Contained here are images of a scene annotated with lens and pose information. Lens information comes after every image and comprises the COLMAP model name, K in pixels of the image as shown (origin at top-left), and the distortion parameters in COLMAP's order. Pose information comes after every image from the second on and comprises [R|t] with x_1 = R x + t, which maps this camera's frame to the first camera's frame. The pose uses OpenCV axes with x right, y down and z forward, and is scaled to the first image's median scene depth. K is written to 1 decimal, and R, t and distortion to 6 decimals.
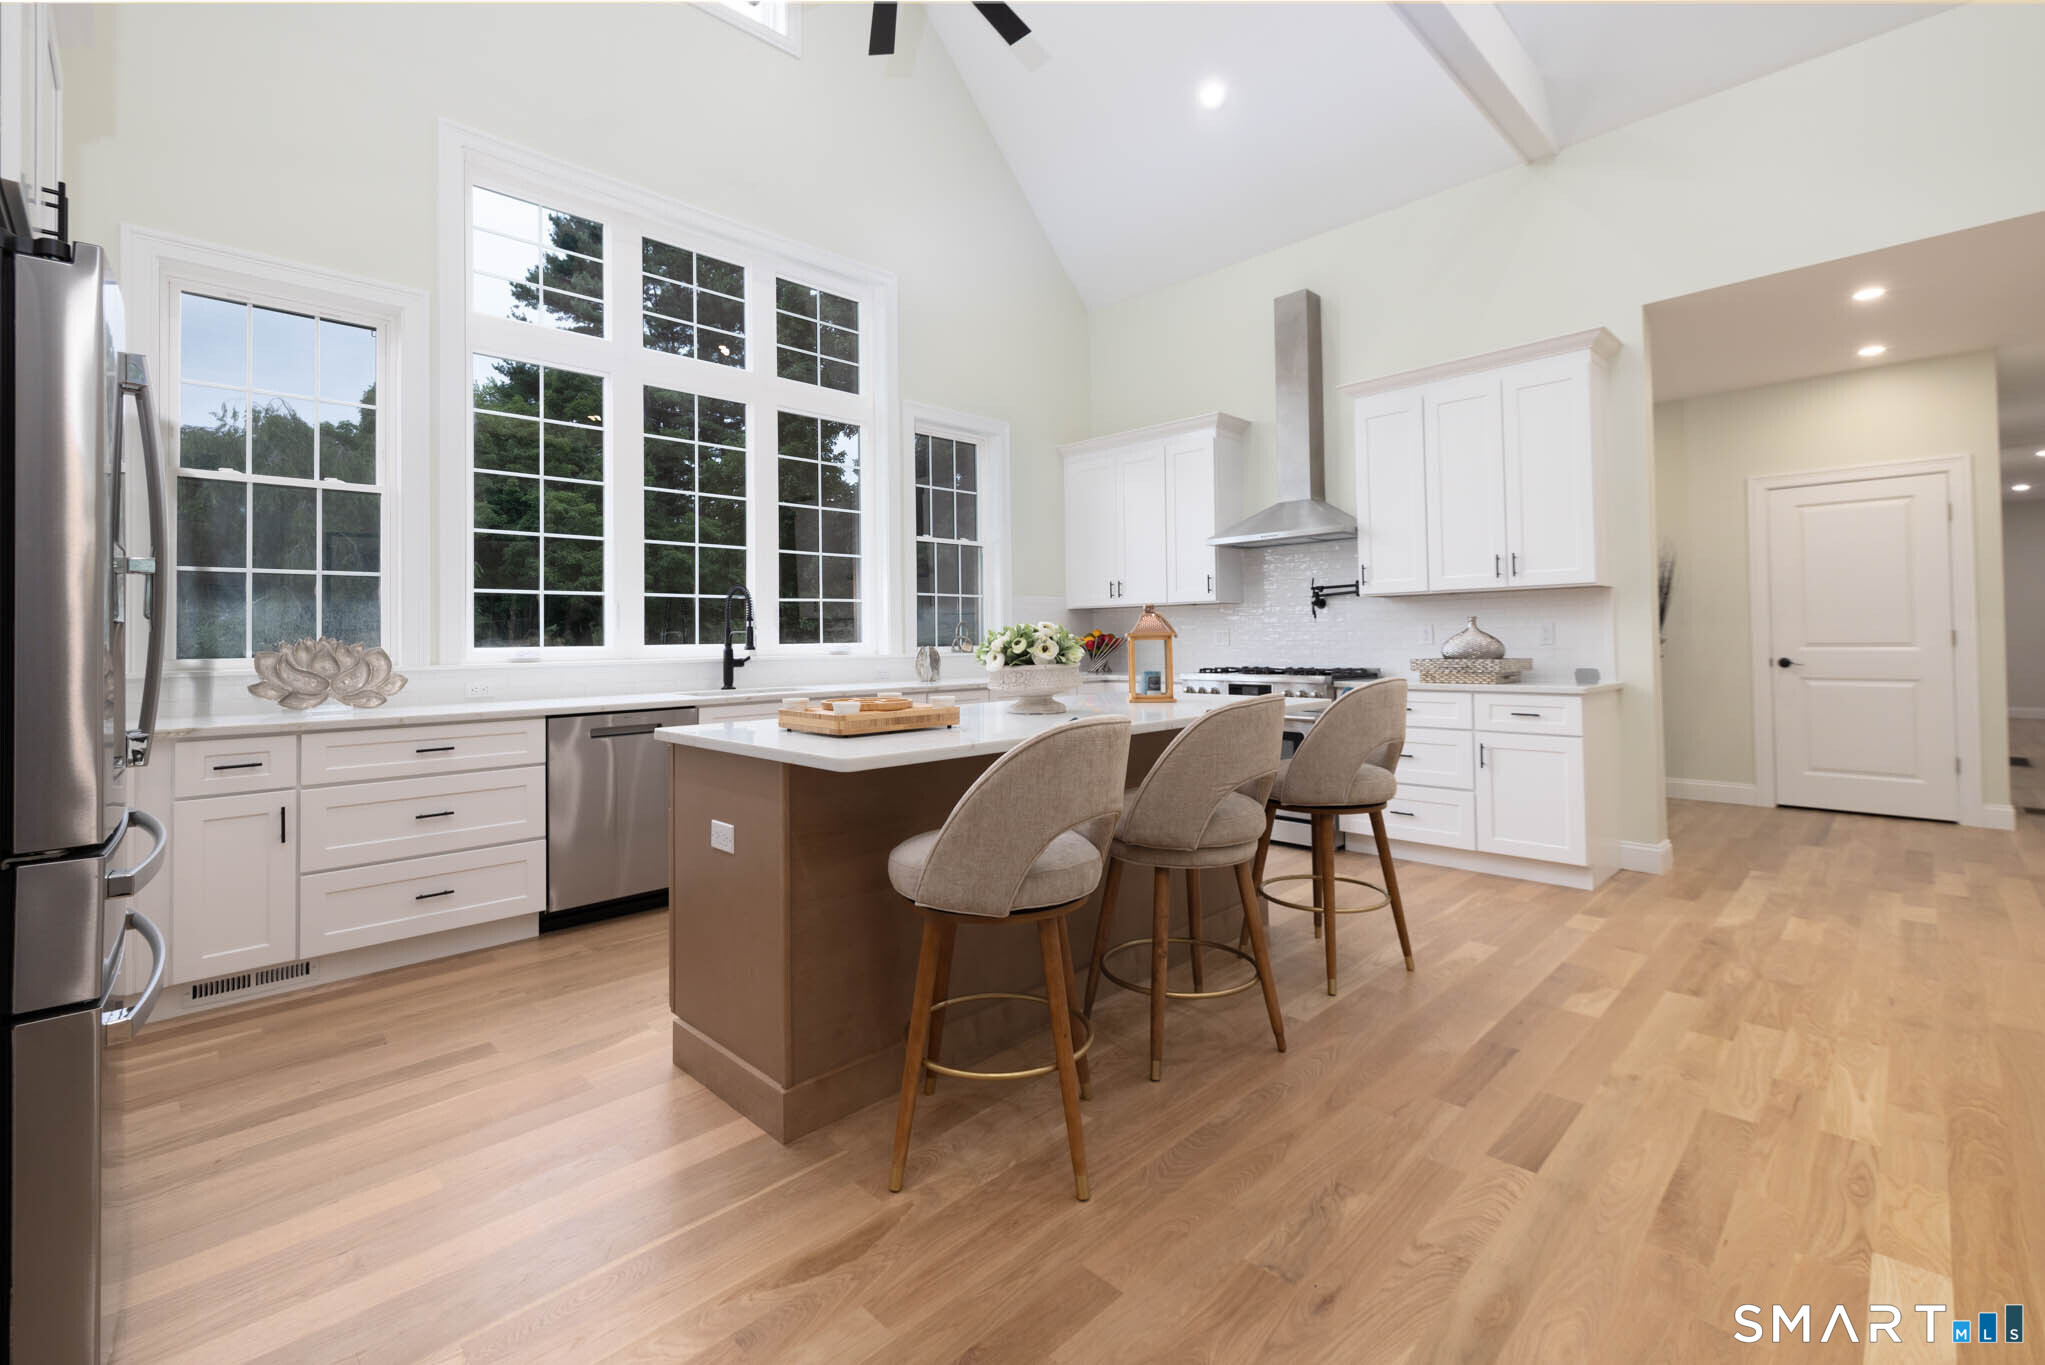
lens RADIAL K [[925.7, 0, 997.3], [0, 925.7, 622.2], [0, 0, 1]] dist [0.001621, 0.000669]
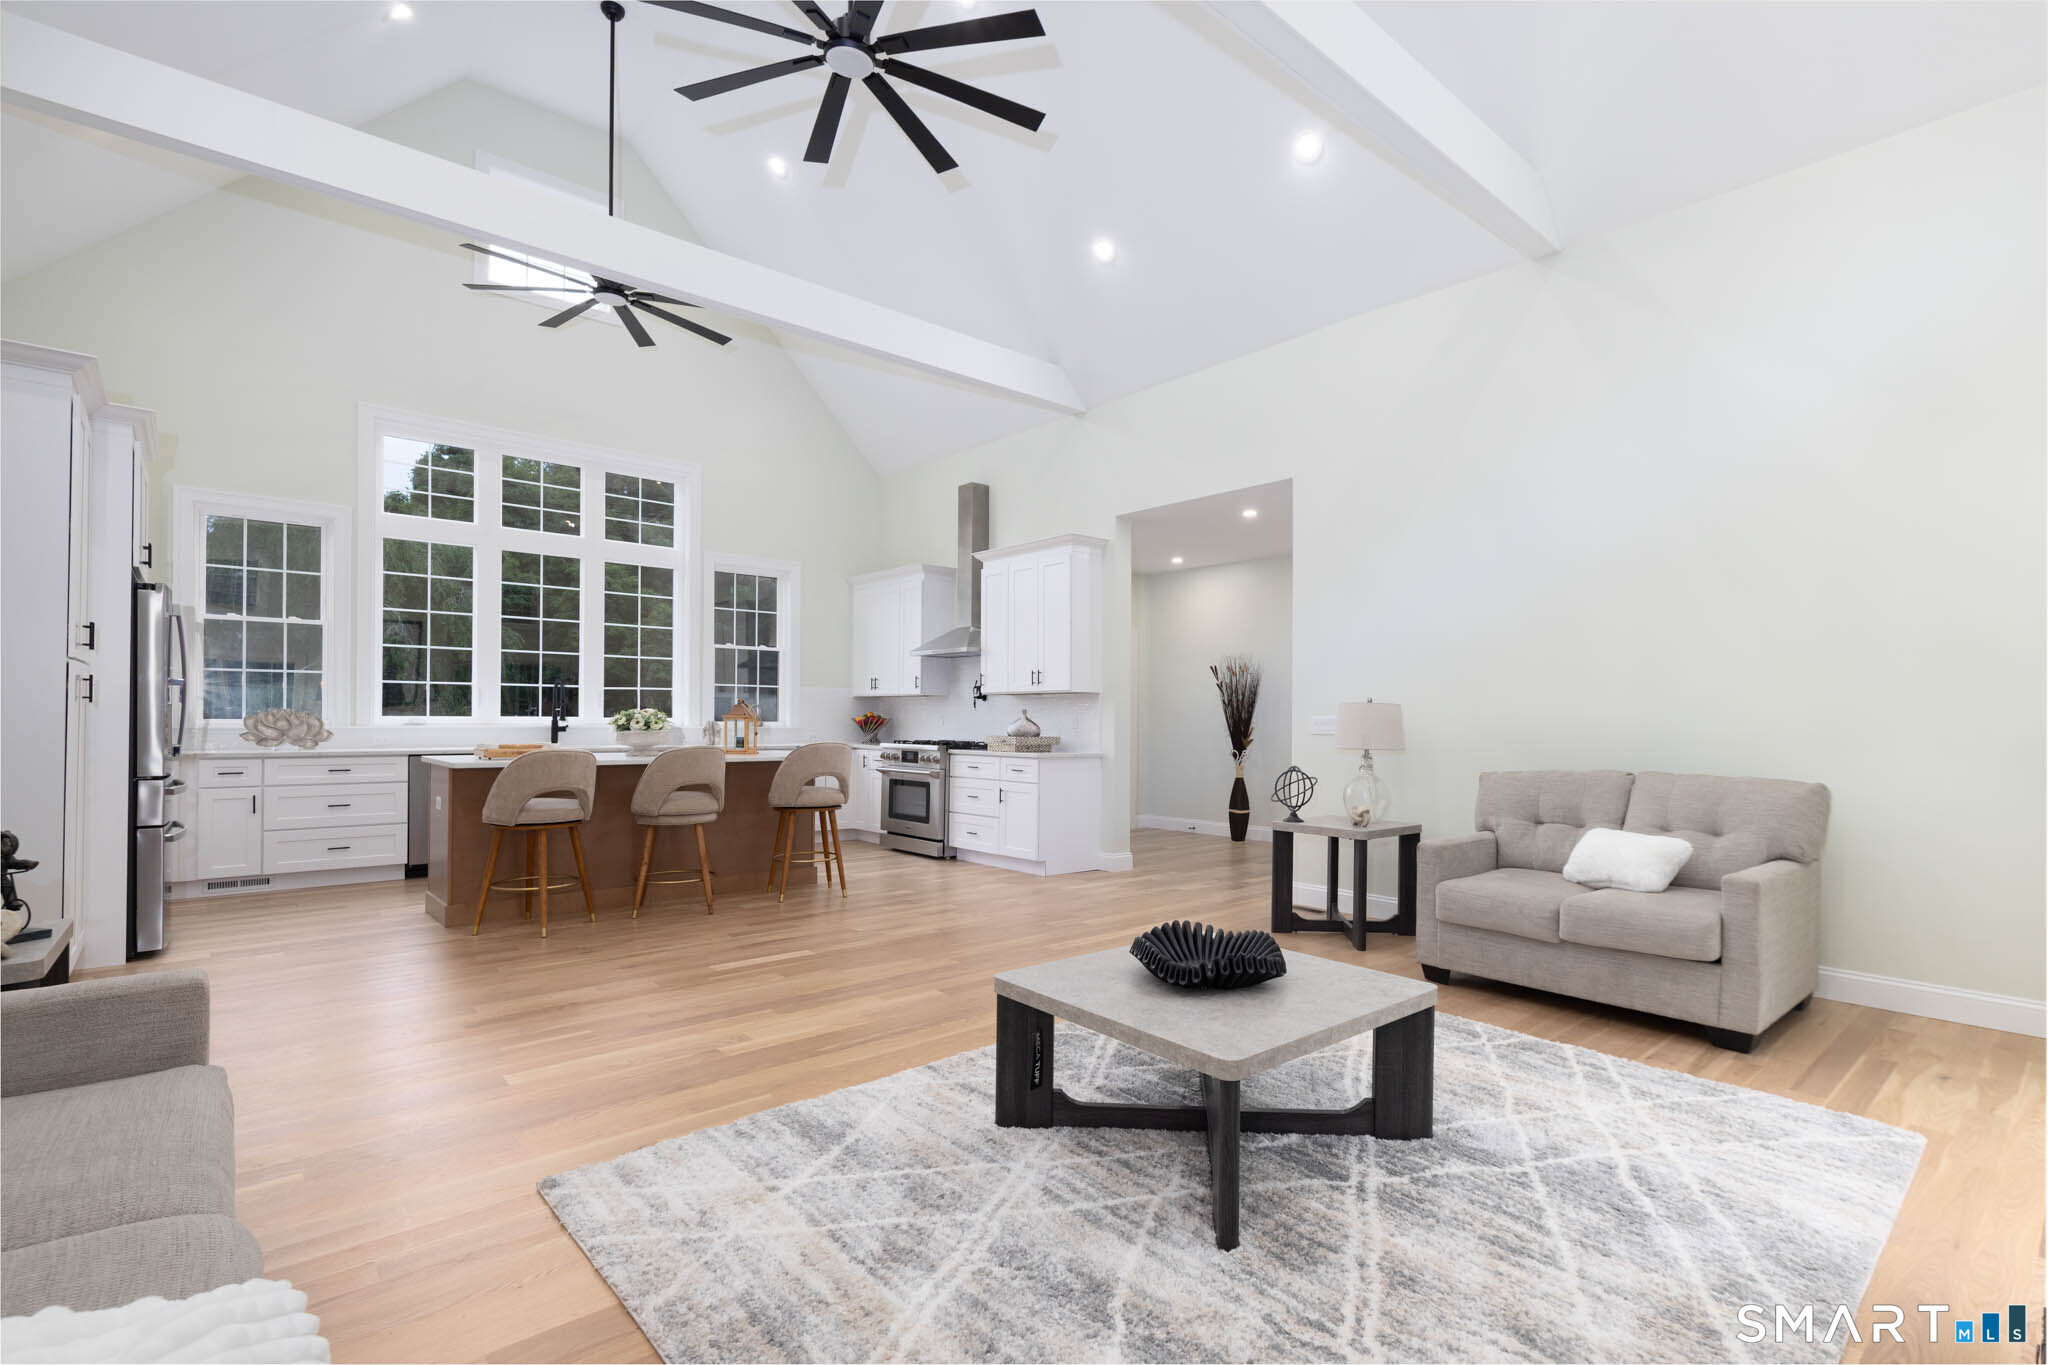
lens RADIAL K [[927.0, 0, 1026.3], [0, 927.0, 721.2], [0, 0, 1]] dist [0.001621, 0.000669]
pose [[0.999608, 0.021418, -0.018011, 0.545757], [-0.021009, 0.999524, 0.022589, -0.021819], [0.018486, -0.022202, 0.999583, -0.567344]]
